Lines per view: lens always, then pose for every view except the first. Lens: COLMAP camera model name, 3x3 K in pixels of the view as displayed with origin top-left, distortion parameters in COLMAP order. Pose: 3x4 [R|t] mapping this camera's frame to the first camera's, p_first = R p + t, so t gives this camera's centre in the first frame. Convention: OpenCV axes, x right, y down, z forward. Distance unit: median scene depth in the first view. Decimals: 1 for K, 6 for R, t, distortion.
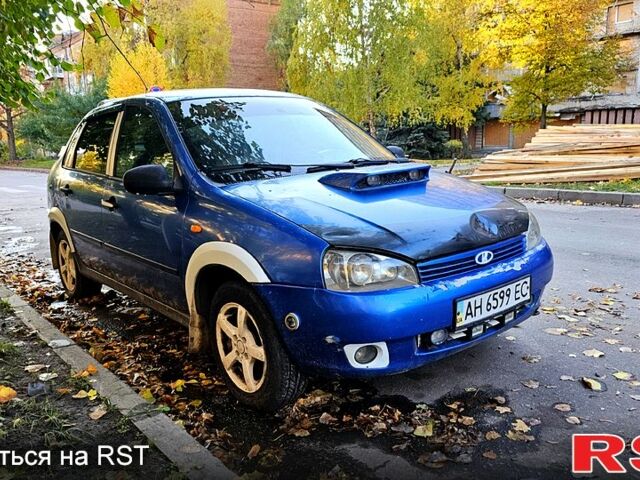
lens RADIAL K [[570.9, 0, 320.0], [0, 570.9, 240.0], [0, 0, 1]] dist [0.090030, -0.135407]
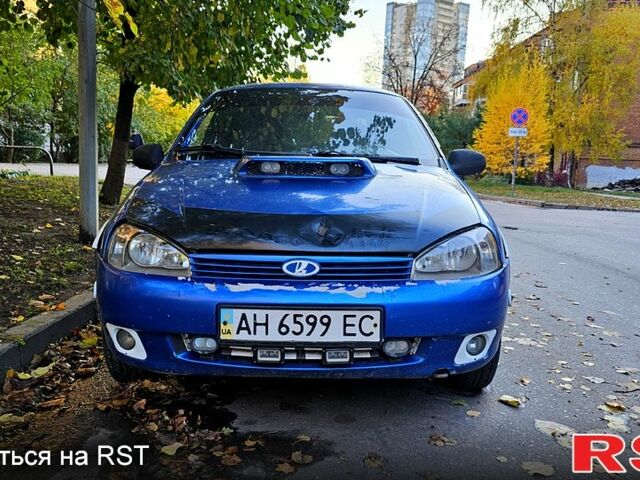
lens RADIAL K [[570.9, 0, 320.0], [0, 570.9, 240.0], [0, 0, 1]] dist [0.090030, -0.135407]
pose [[0.778516, 0.149927, -0.609454, 0.786363], [-0.175482, 0.984318, 0.017984, -0.026661], [0.602593, 0.092948, 0.792618, 0.395793]]
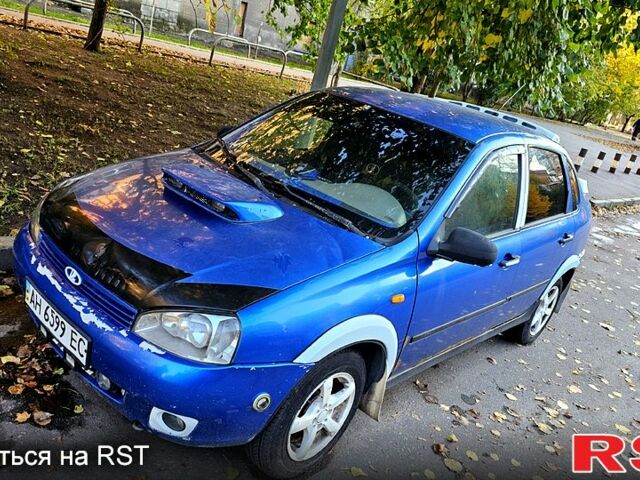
lens RADIAL K [[570.9, 0, 320.0], [0, 570.9, 240.0], [0, 0, 1]] dist [0.090030, -0.135407]
pose [[0.119923, 0.401234, -0.908091, 1.145643], [-0.421943, 0.848568, 0.319212, -0.475406], [0.898656, 0.344882, 0.271061, 1.095070]]
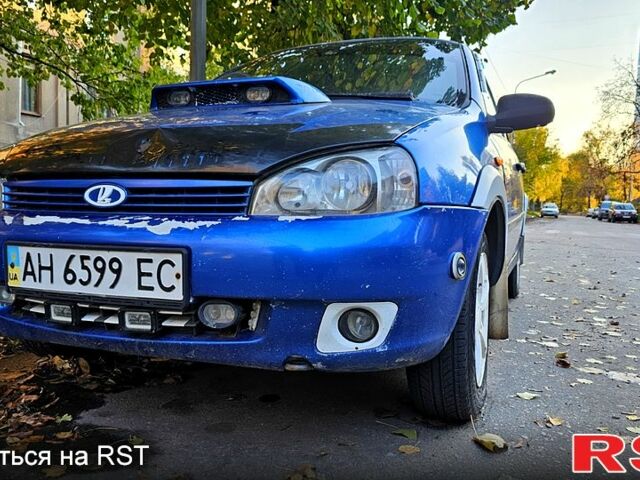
lens RADIAL K [[570.9, 0, 320.0], [0, 570.9, 240.0], [0, 0, 1]] dist [0.090030, -0.135407]
pose [[0.480608, 0.110708, -0.869919, 0.903349], [-0.199105, 0.979868, 0.014700, 0.022670], [0.854033, 0.166140, 0.492975, 0.917686]]
